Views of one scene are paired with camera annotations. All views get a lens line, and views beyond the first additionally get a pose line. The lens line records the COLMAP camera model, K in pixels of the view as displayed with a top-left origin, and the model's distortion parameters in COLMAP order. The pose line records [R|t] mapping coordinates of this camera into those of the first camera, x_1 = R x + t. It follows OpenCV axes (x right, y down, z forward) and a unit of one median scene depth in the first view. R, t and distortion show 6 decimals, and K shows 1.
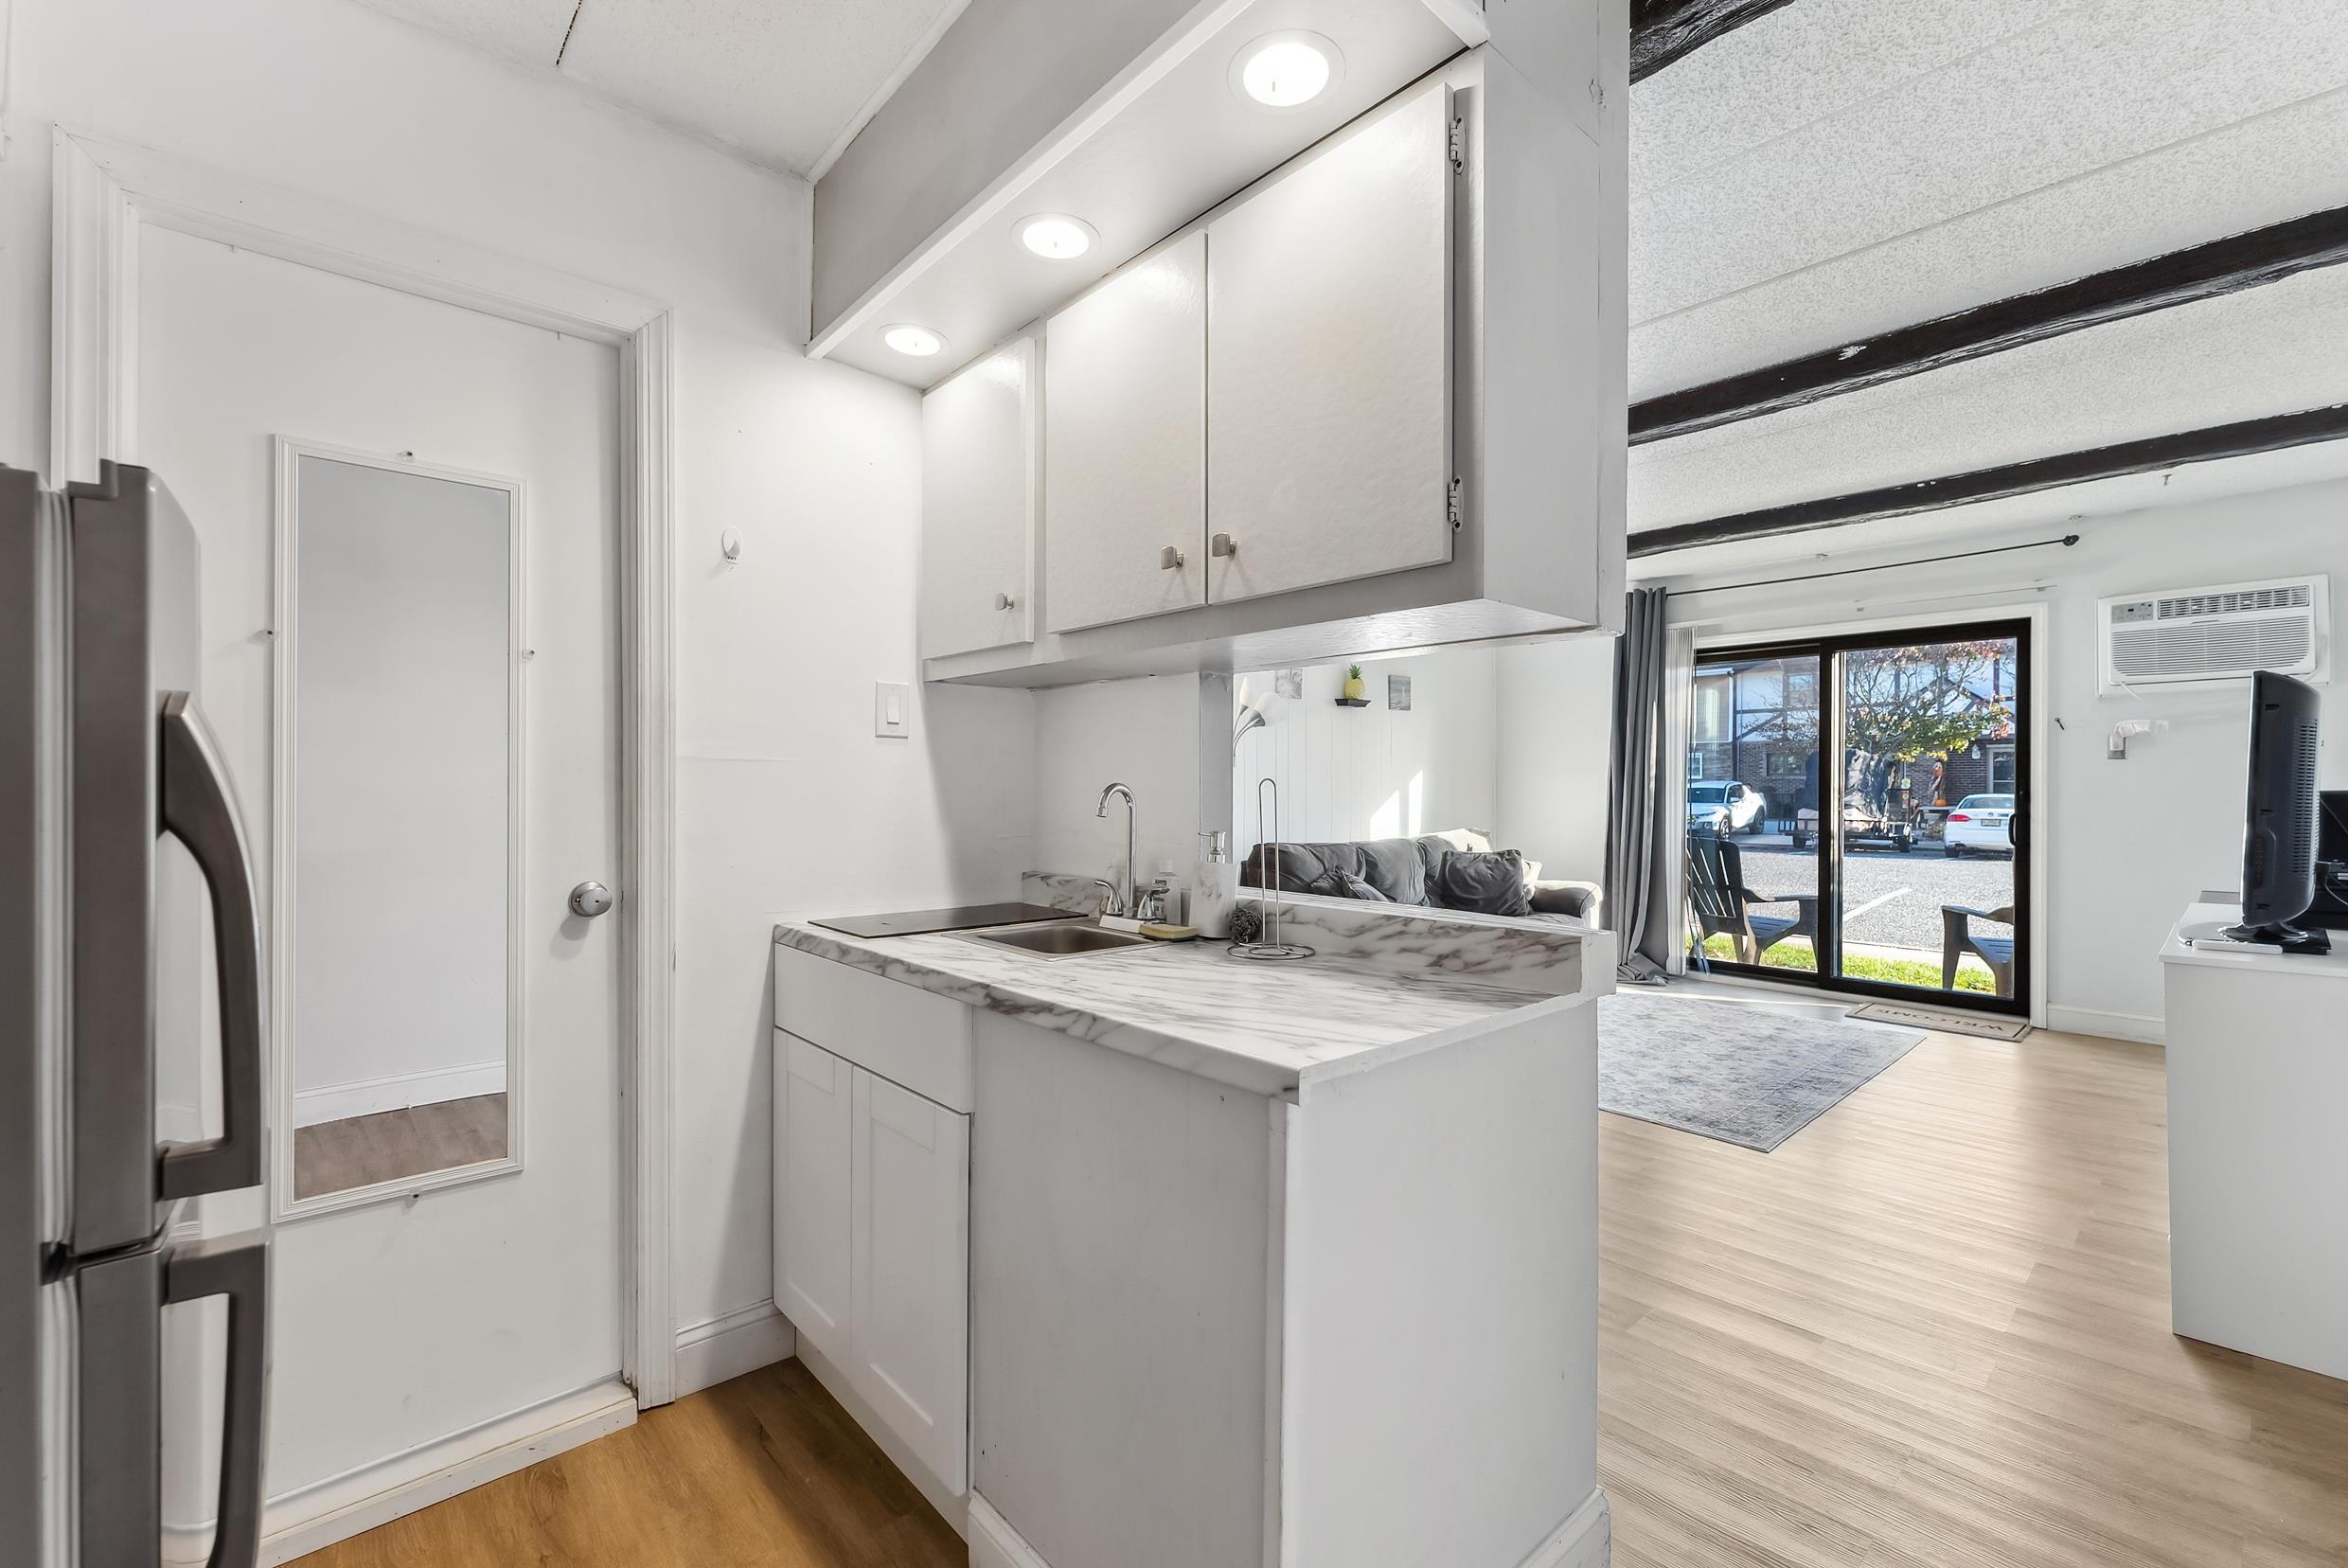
lens RADIAL K [[985.5, 0, 1180.5], [0, 985.5, 788.8], [0, 0, 1]] dist [-0.001063, -0.000149]
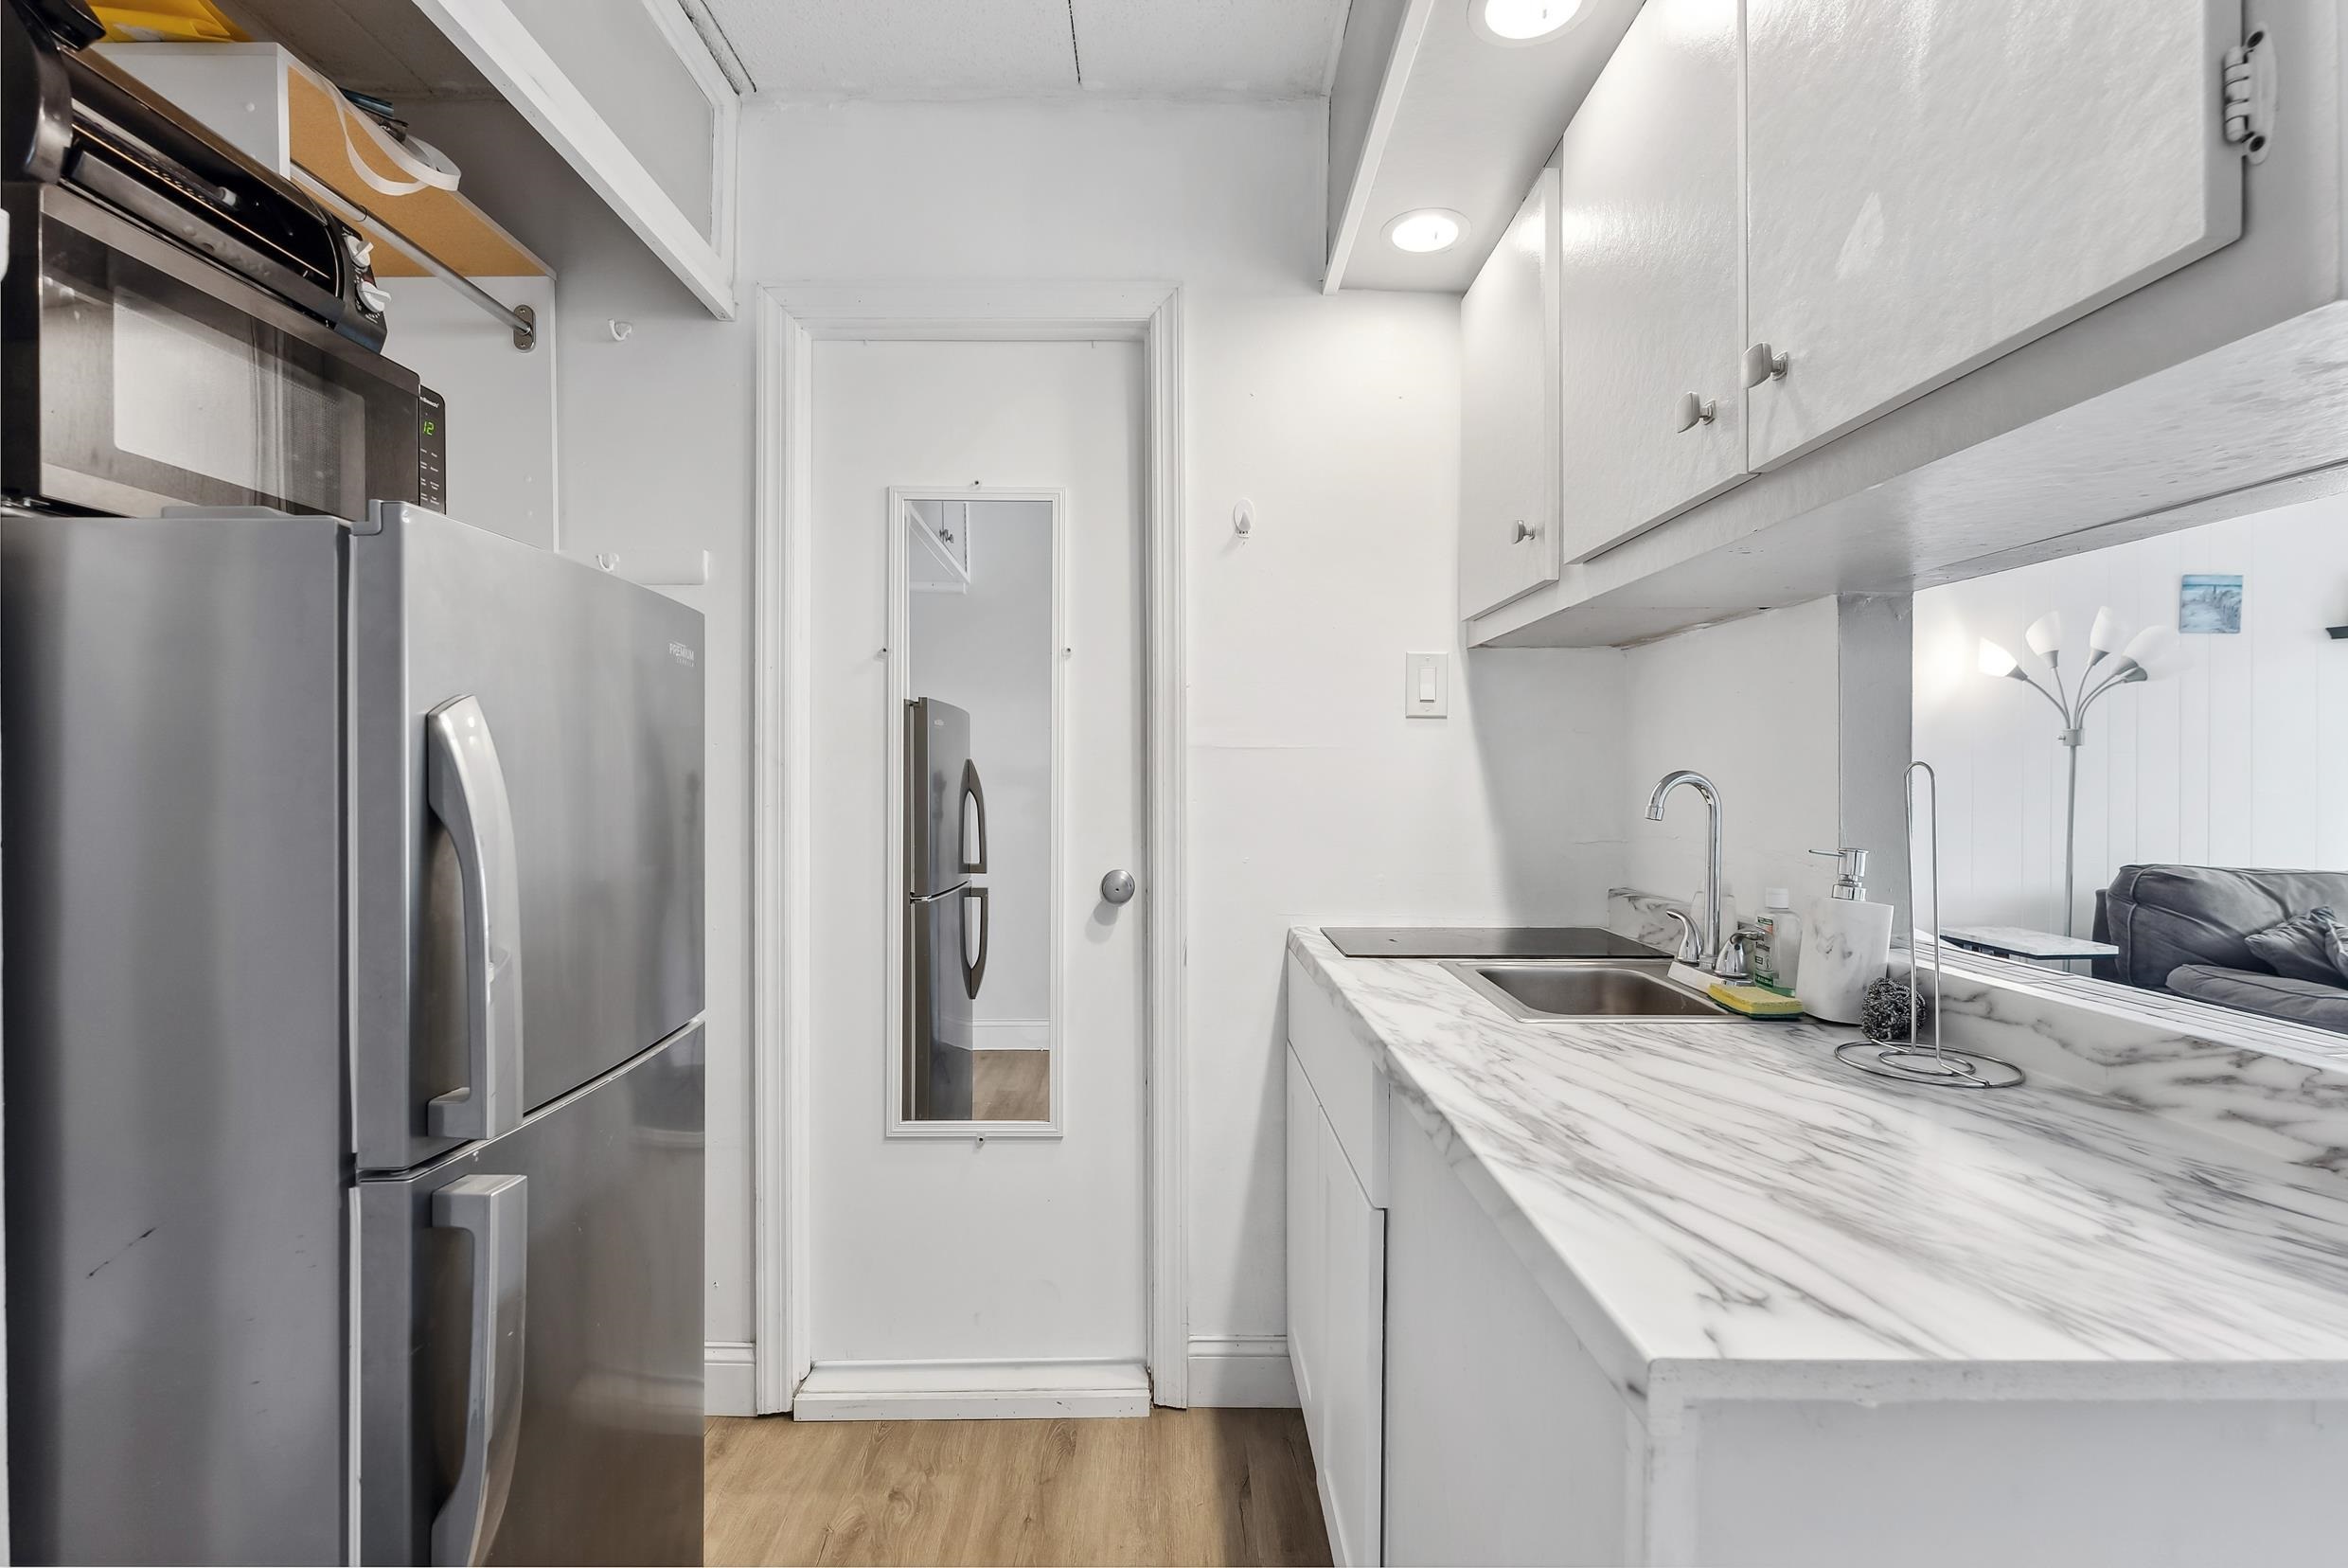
lens RADIAL K [[1016.9, 0, 1176.0], [0, 1016.9, 779.5], [0, 0, 1]] dist [-0.002567, -0.000973]
pose [[0.744440, 0.001217, -0.667688, 0.136533], [-0.000348, 0.999999, 0.001434, -0.000664], [0.667689, -0.000835, 0.744440, 0.229713]]
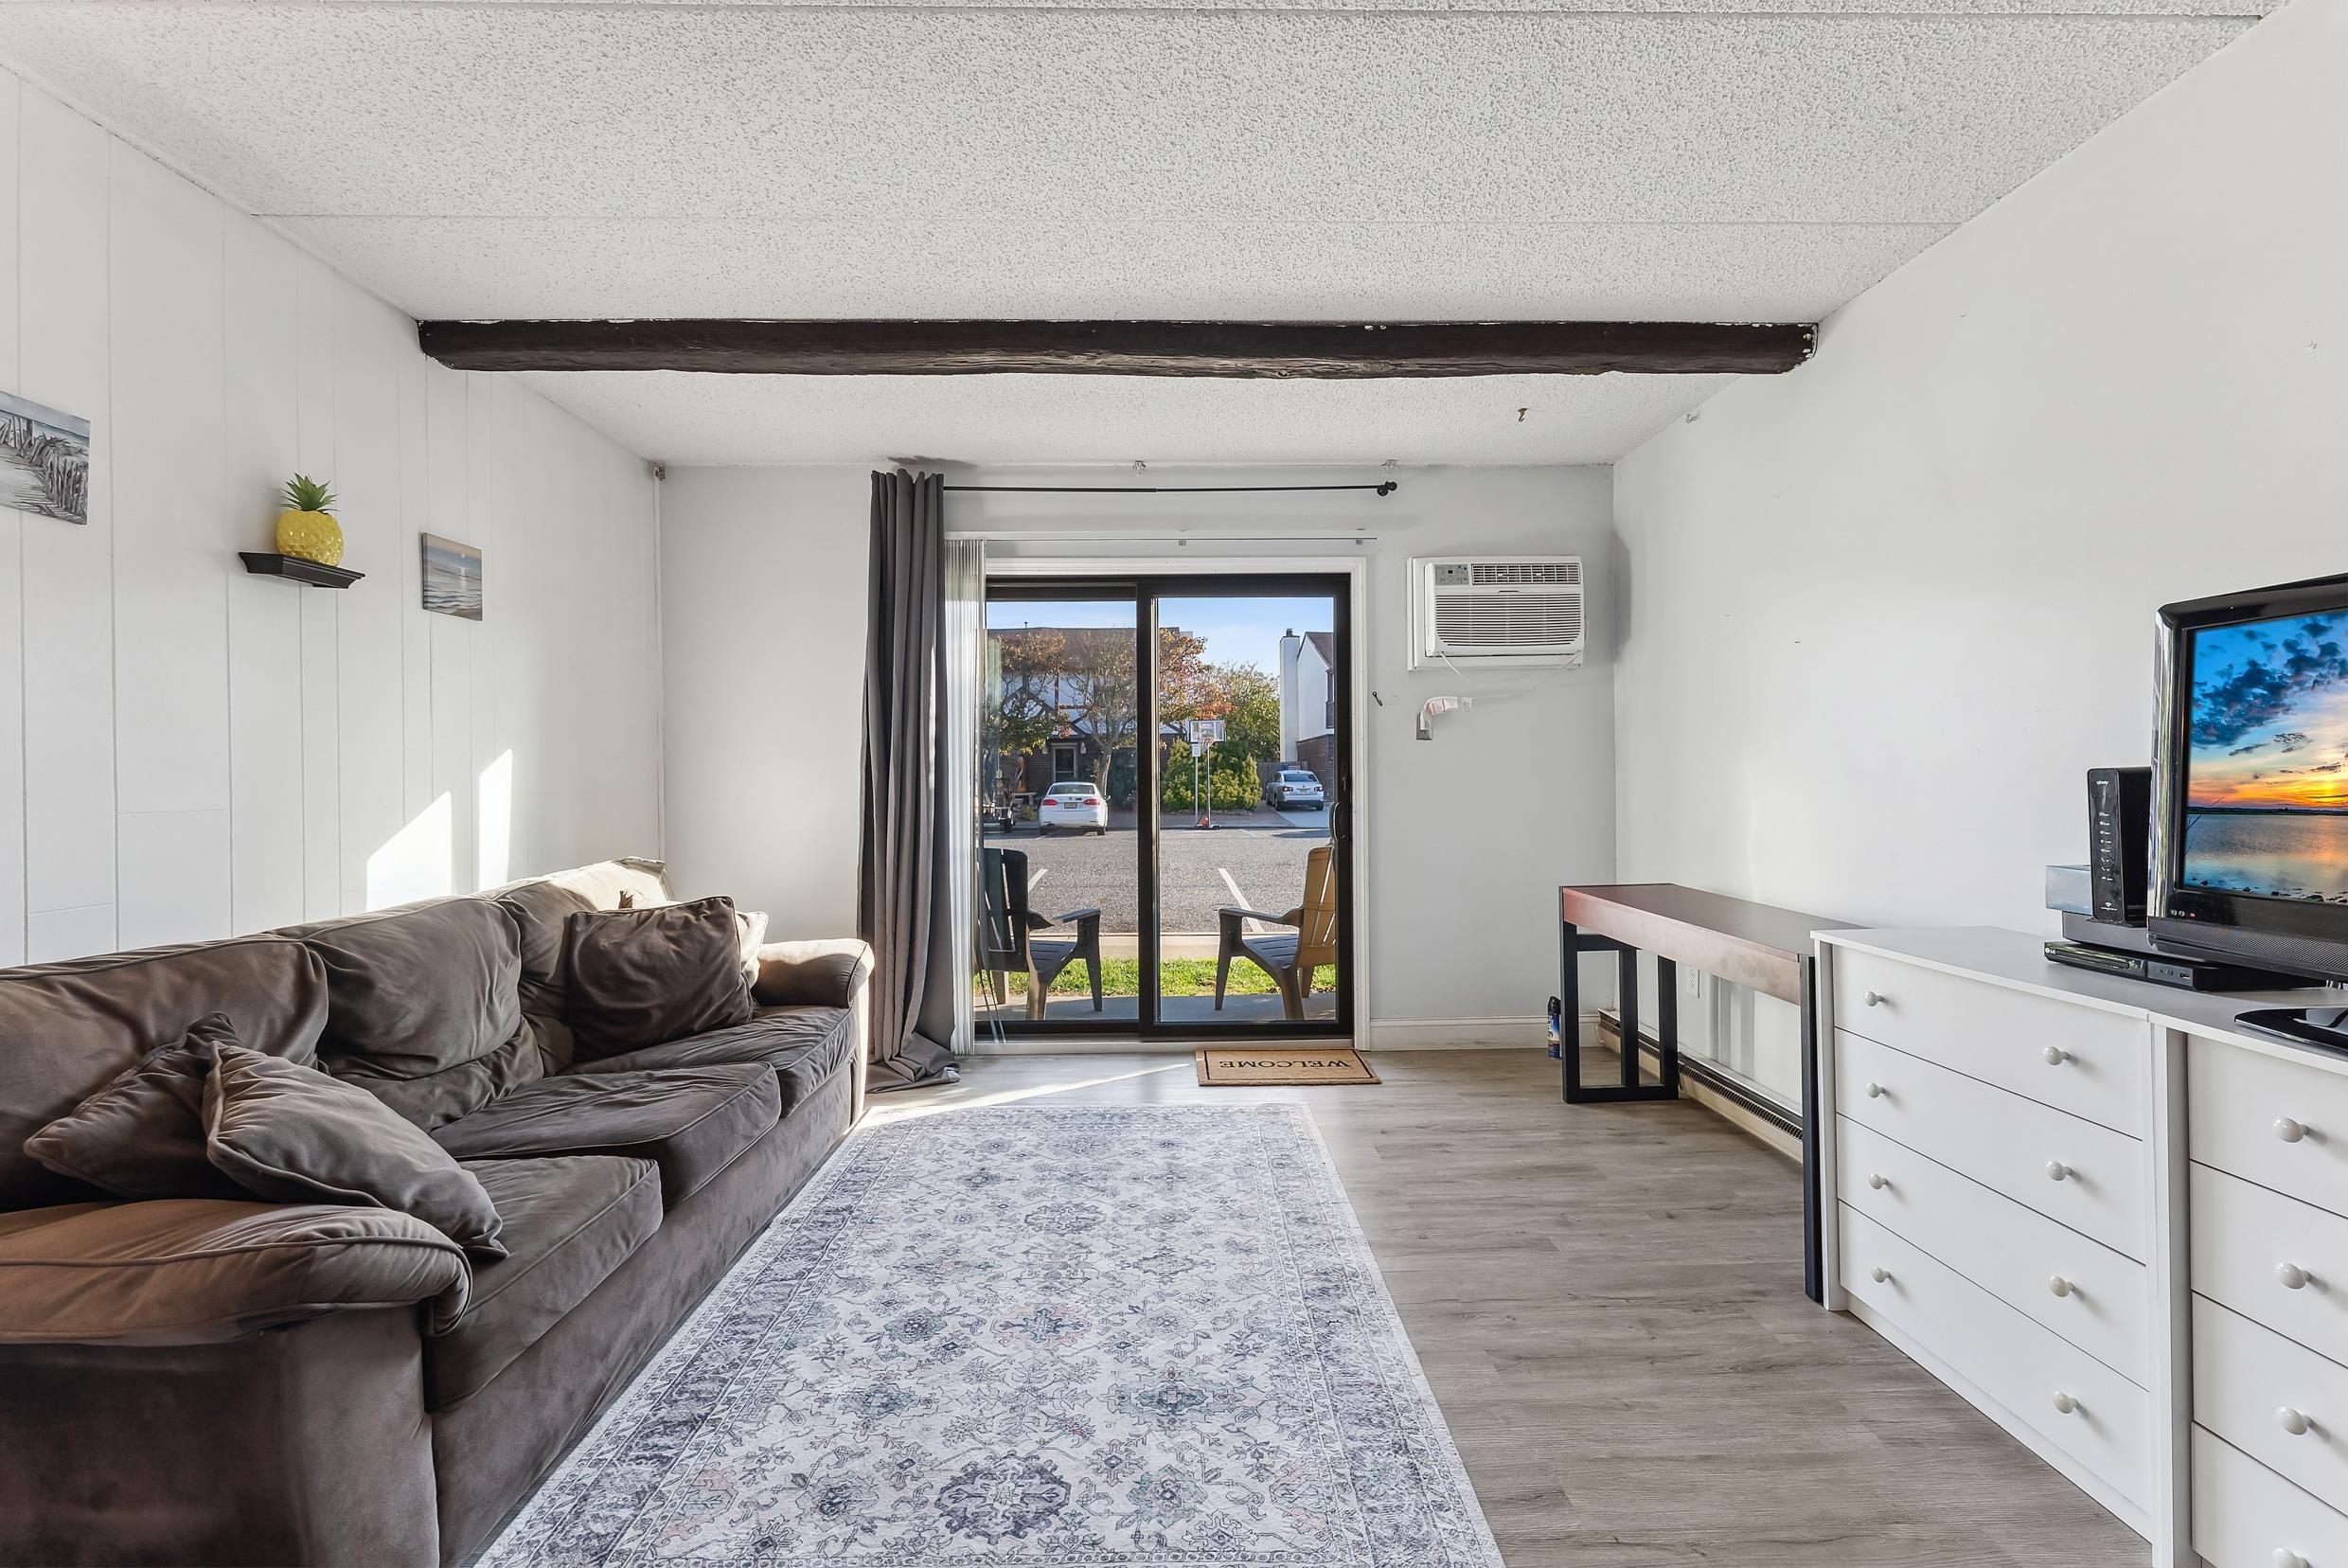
lens RADIAL K [[929.5, 0, 1174.0], [0, 929.5, 784.0], [0, 0, 1]] dist [-0.014925, -0.000130]
pose [[0.661984, -0.014535, 0.749377, 0.368313], [0.013470, 0.999881, 0.007494, 0.003402], [-0.749397, 0.005133, 0.662101, 1.393696]]
